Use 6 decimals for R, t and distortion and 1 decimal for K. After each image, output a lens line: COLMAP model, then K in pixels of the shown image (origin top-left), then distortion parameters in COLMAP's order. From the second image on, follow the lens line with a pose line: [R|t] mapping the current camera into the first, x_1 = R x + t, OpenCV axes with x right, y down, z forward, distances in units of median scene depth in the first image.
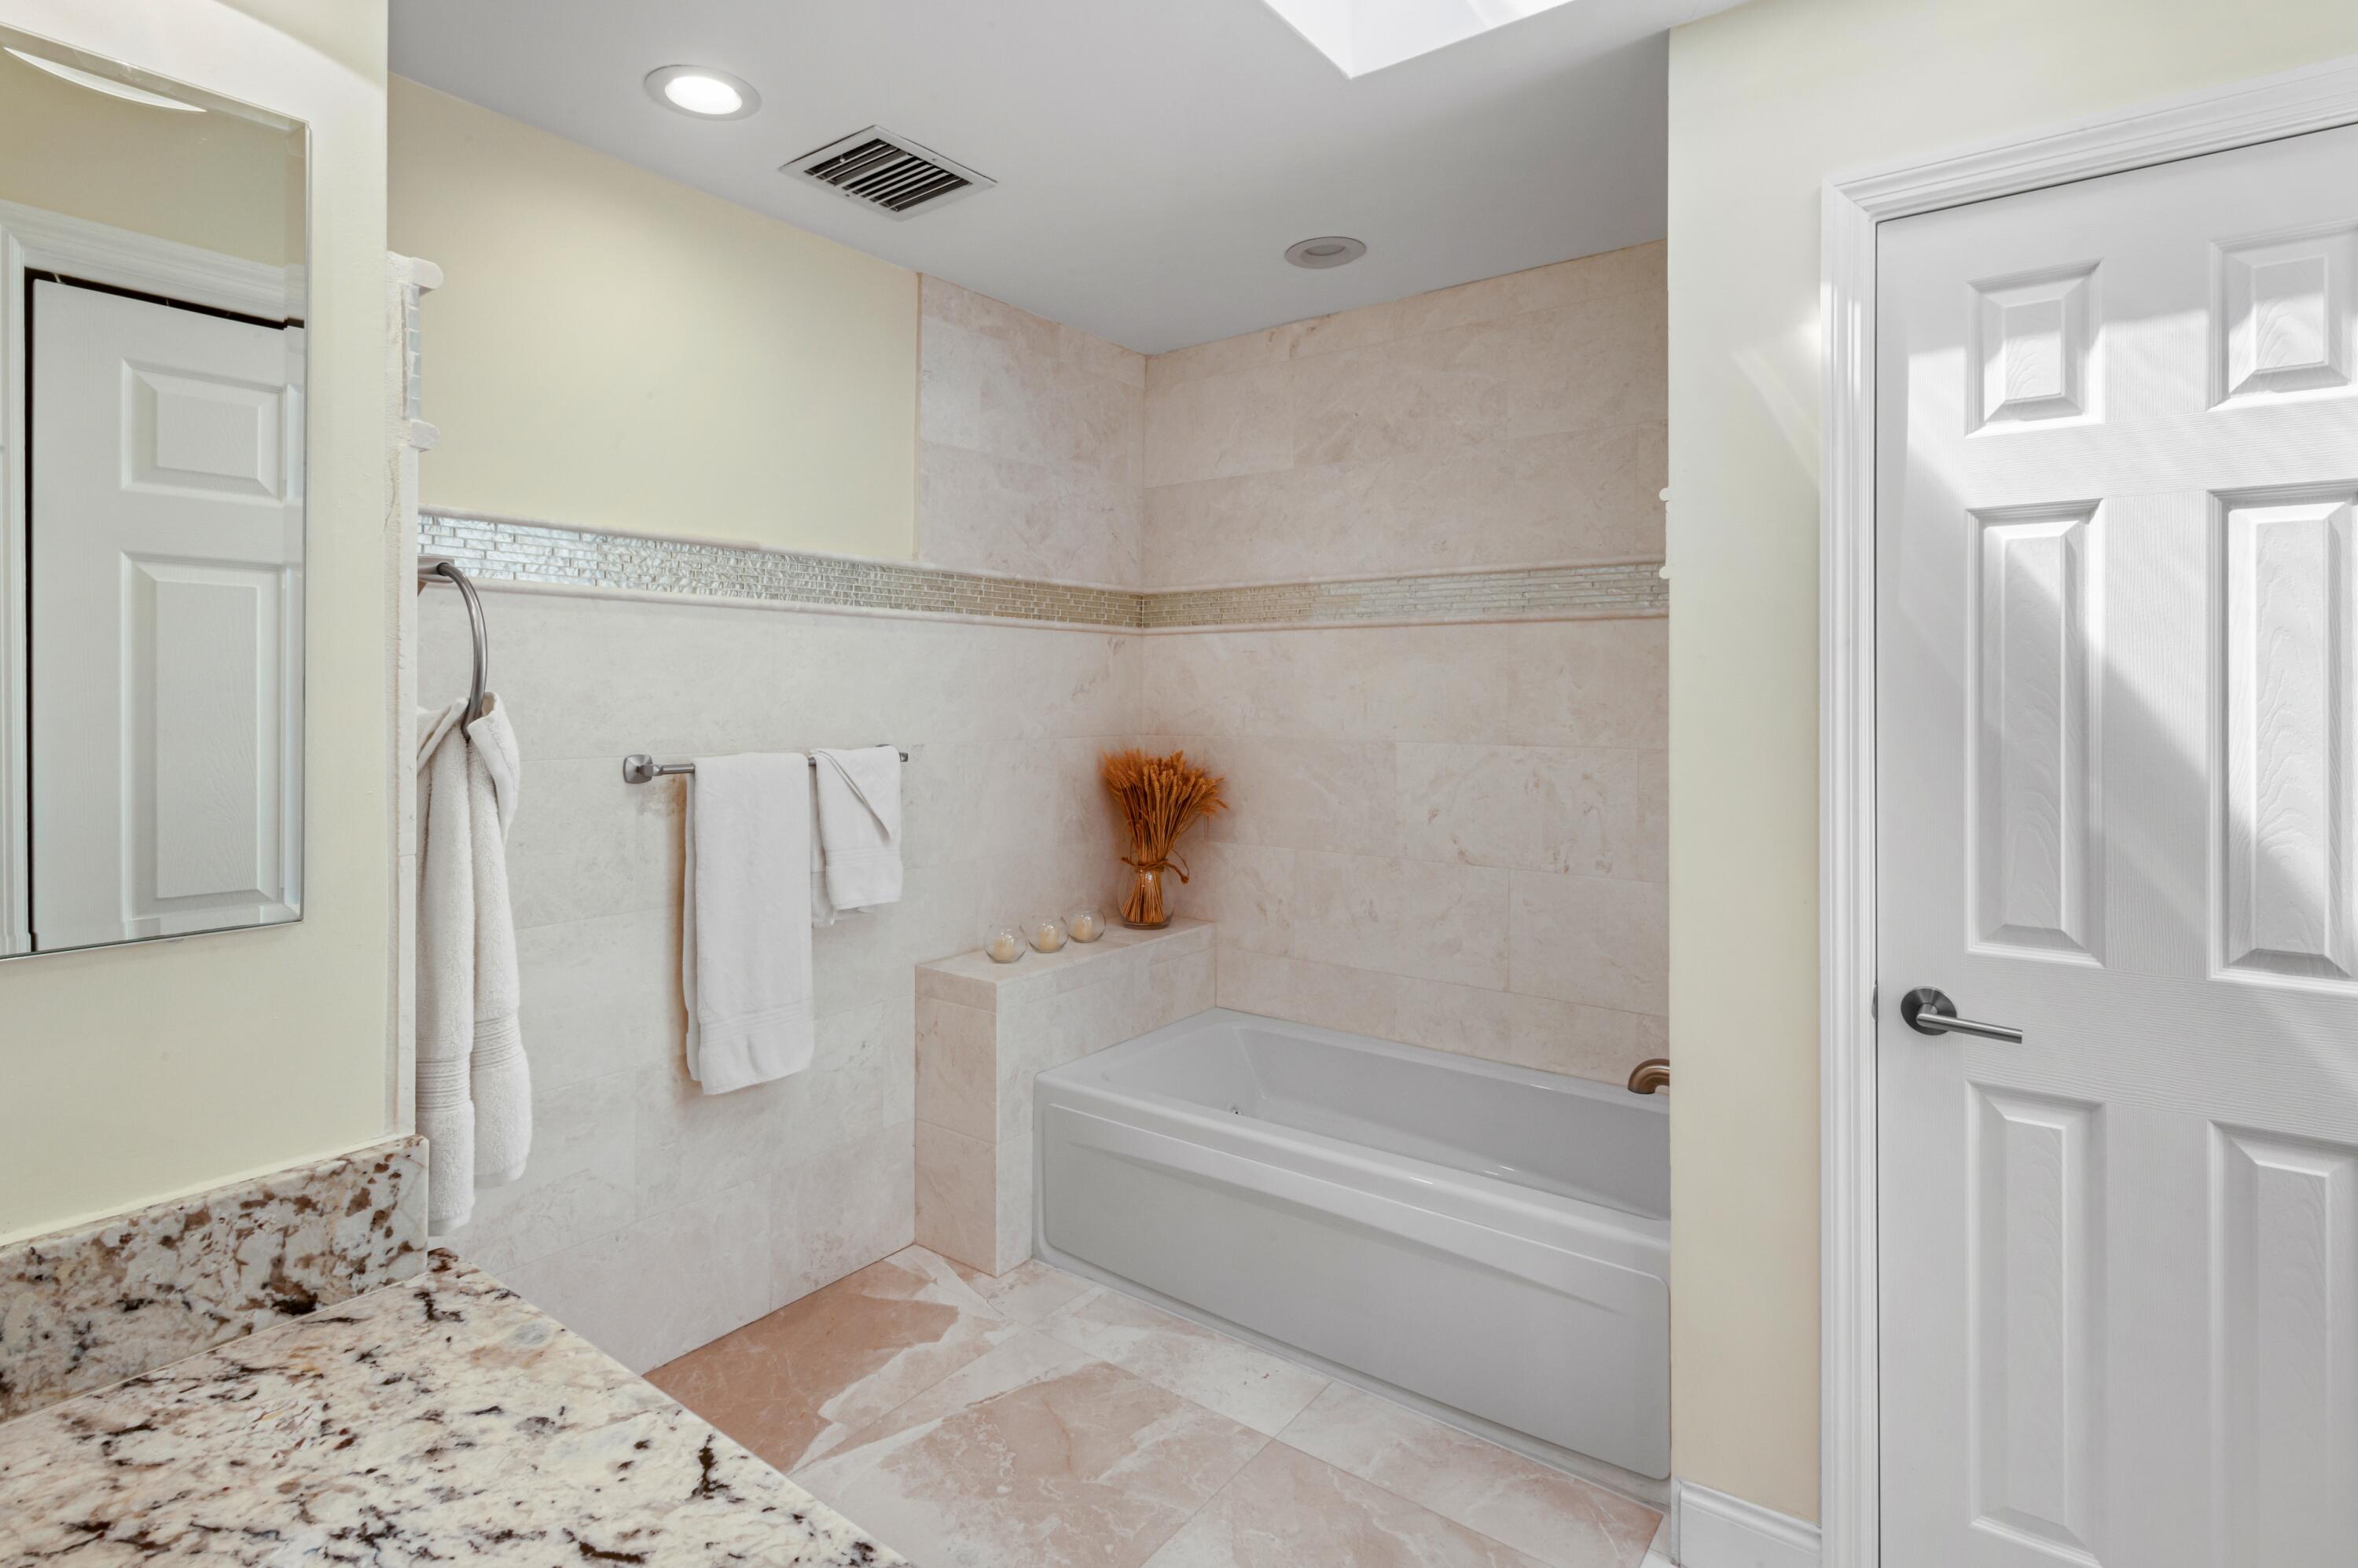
lens RADIAL K [[1158.0, 0, 1170.6], [0, 1158.0, 685.0], [0, 0, 1]] dist [0.005725, 0.001587]
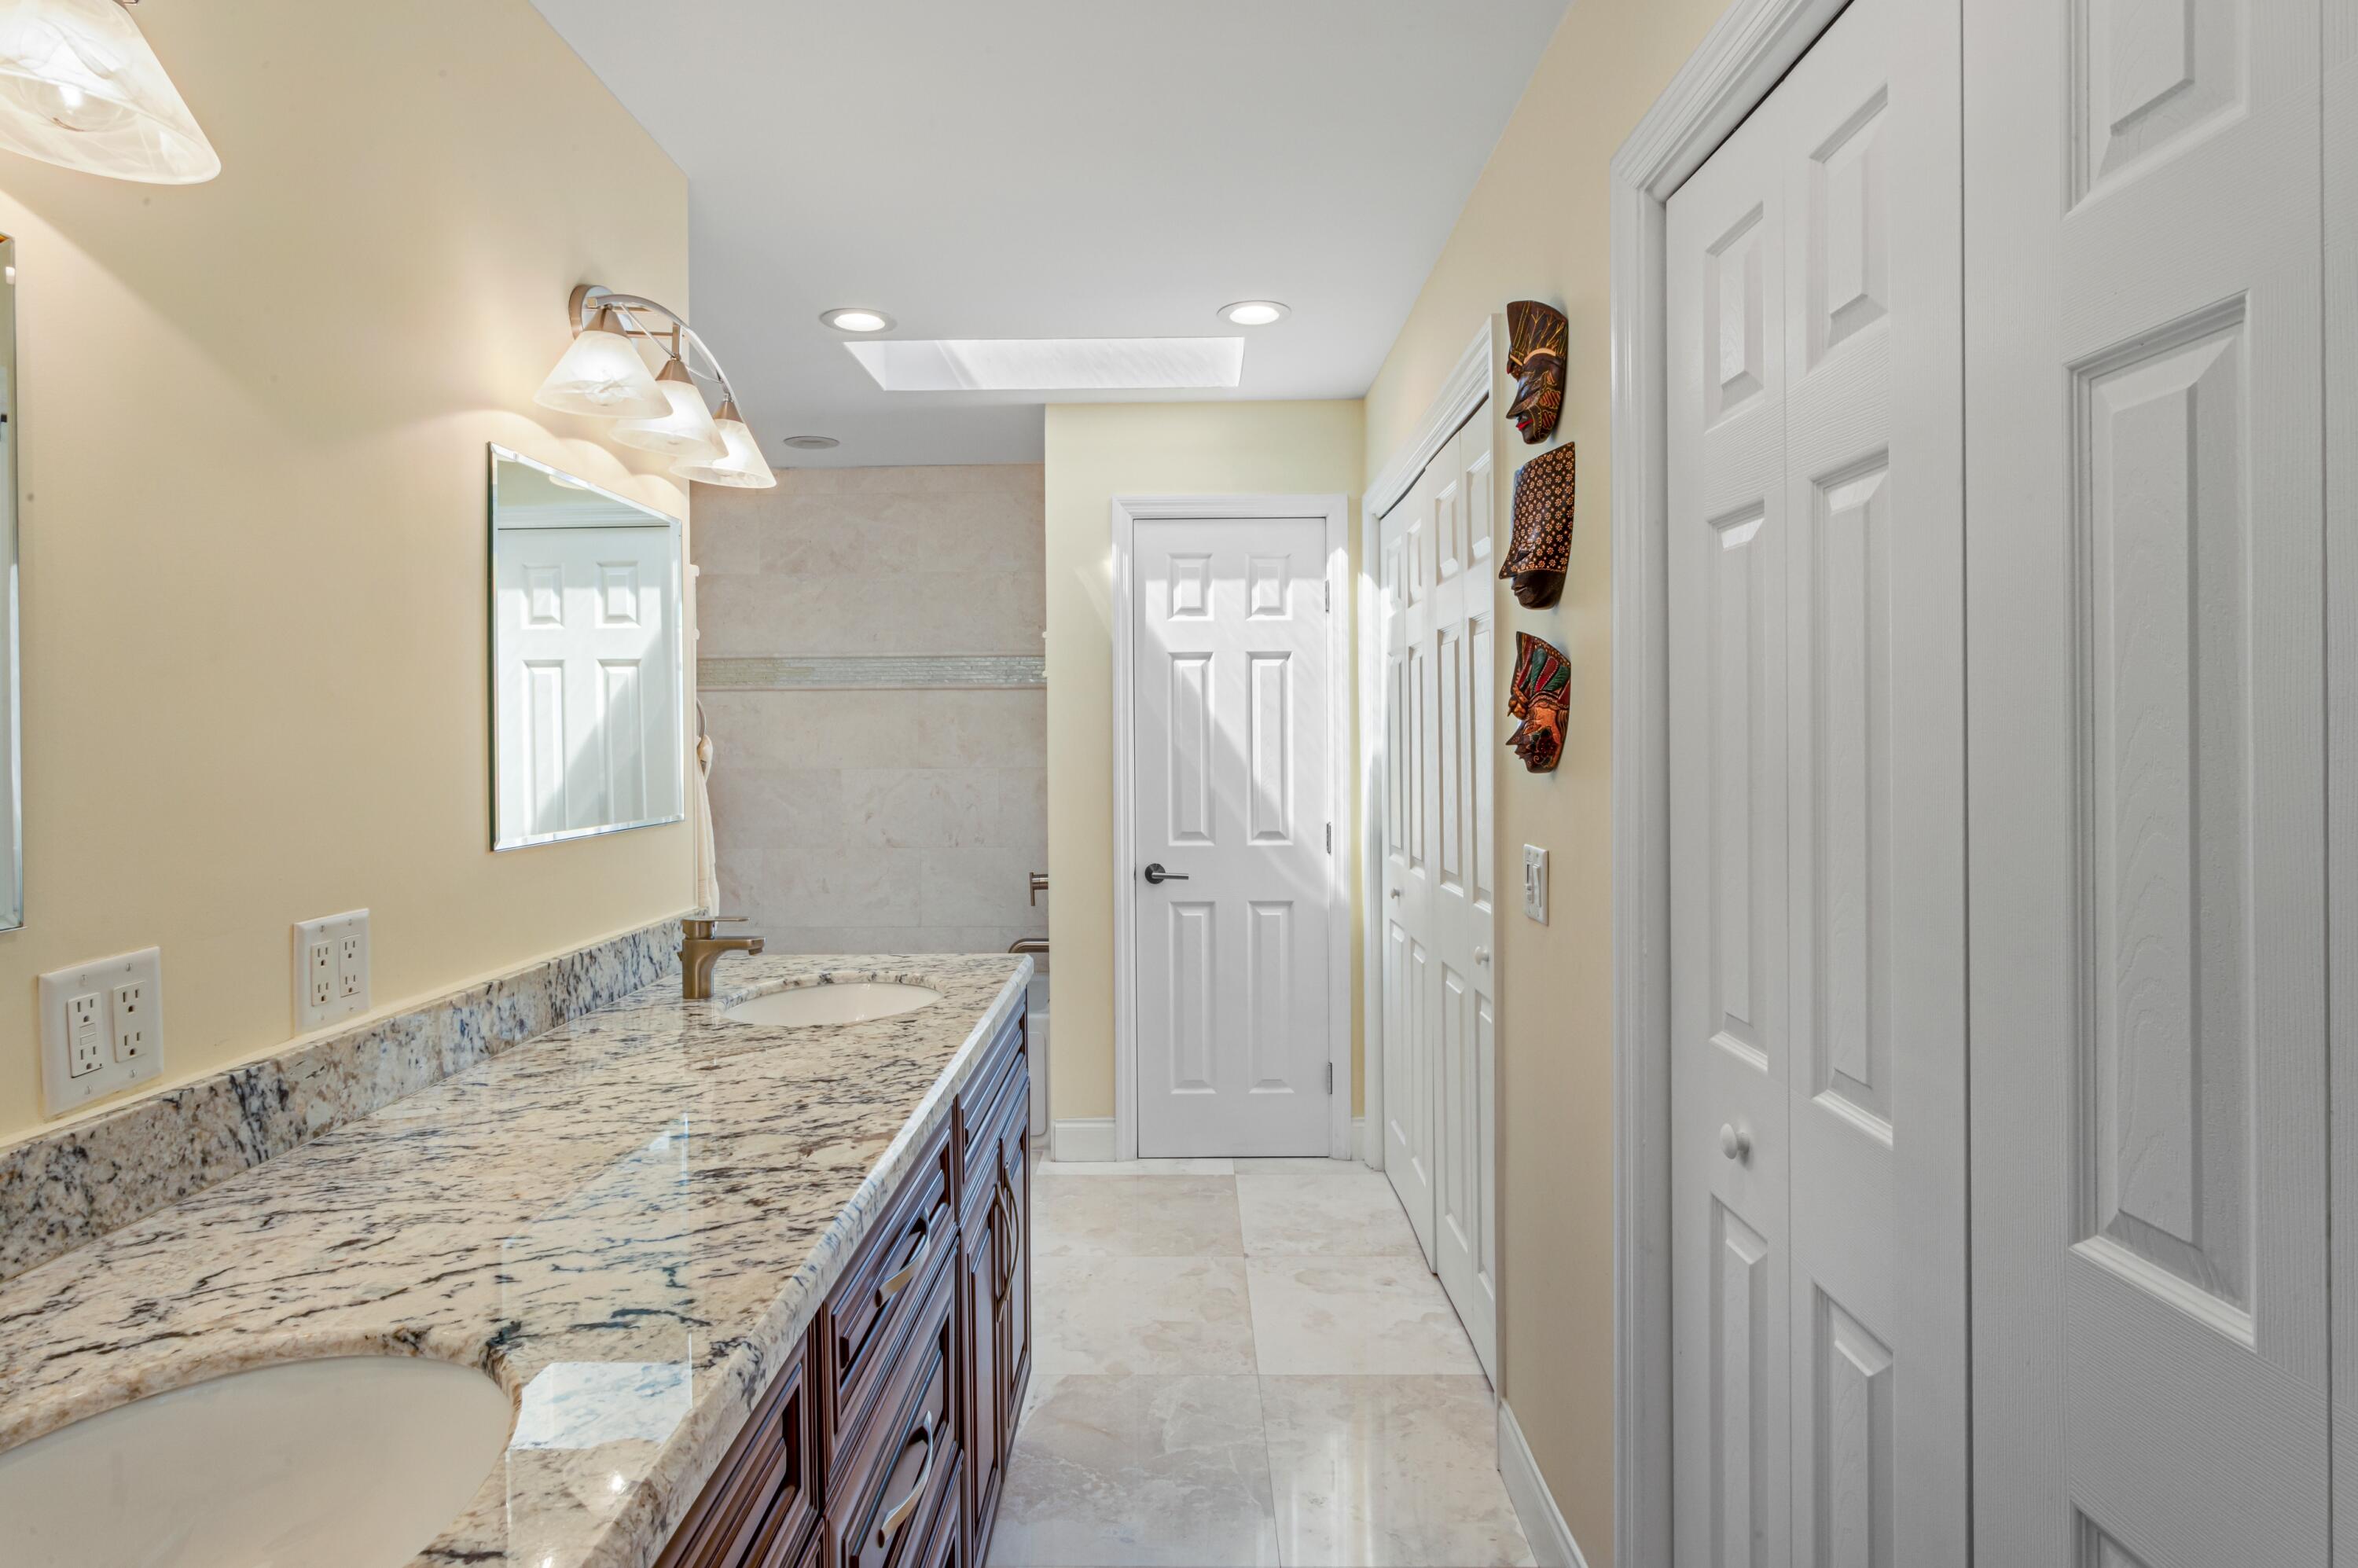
lens RADIAL K [[2184.2, 0, 1178.5], [0, 2184.2, 740.2], [0, 0, 1]] dist [0.001383, 0.000567]
pose [[0.794479, -0.007920, 0.607240, -1.912750], [0.005178, 0.999967, 0.006267, -0.004297], [-0.607269, -0.001835, 0.794494, -2.432462]]
